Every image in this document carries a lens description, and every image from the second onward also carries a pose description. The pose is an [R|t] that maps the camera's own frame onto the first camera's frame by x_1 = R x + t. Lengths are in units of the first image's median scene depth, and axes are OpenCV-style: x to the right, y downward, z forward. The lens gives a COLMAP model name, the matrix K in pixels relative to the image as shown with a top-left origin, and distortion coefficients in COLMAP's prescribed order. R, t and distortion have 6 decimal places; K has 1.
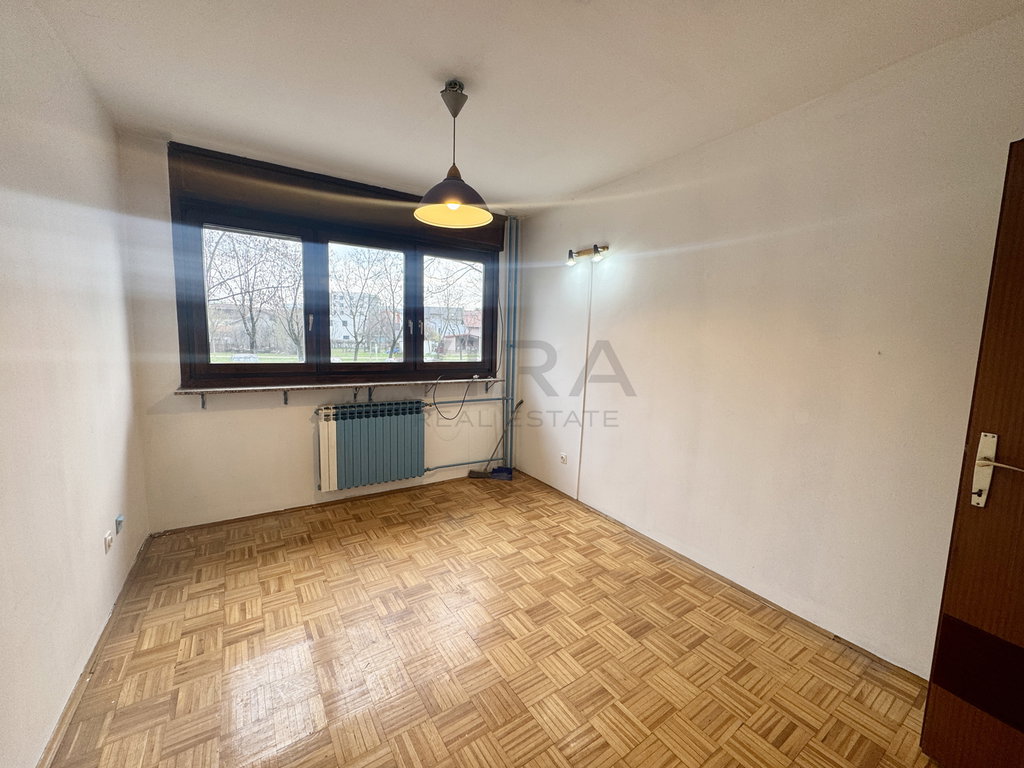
lens RADIAL K [[407.1, 0, 510.6], [0, 407.1, 385.2], [0, 0, 1]] dist [-0.002141, -0.000212]
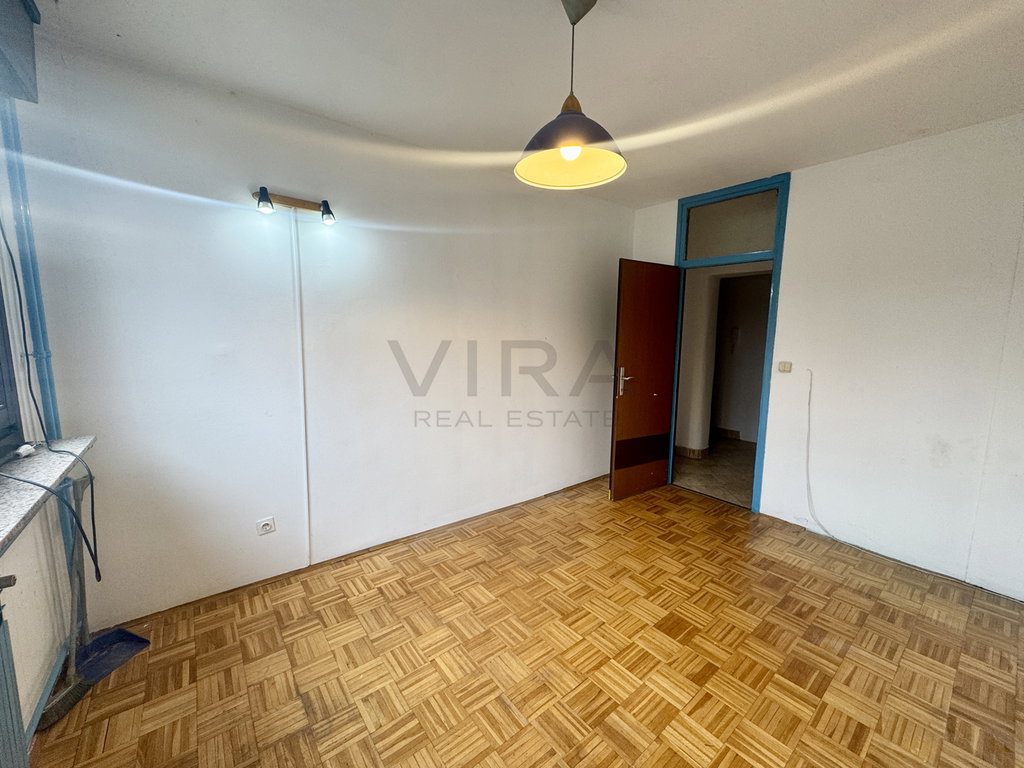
lens RADIAL K [[407.1, 0, 510.6], [0, 407.1, 385.2], [0, 0, 1]] dist [-0.002141, -0.000212]
pose [[-0.082560, -0.155622, 0.984361, -0.590529], [0.101458, 0.981288, 0.163645, -0.115942], [-0.991408, 0.113382, -0.065227, 0.799351]]
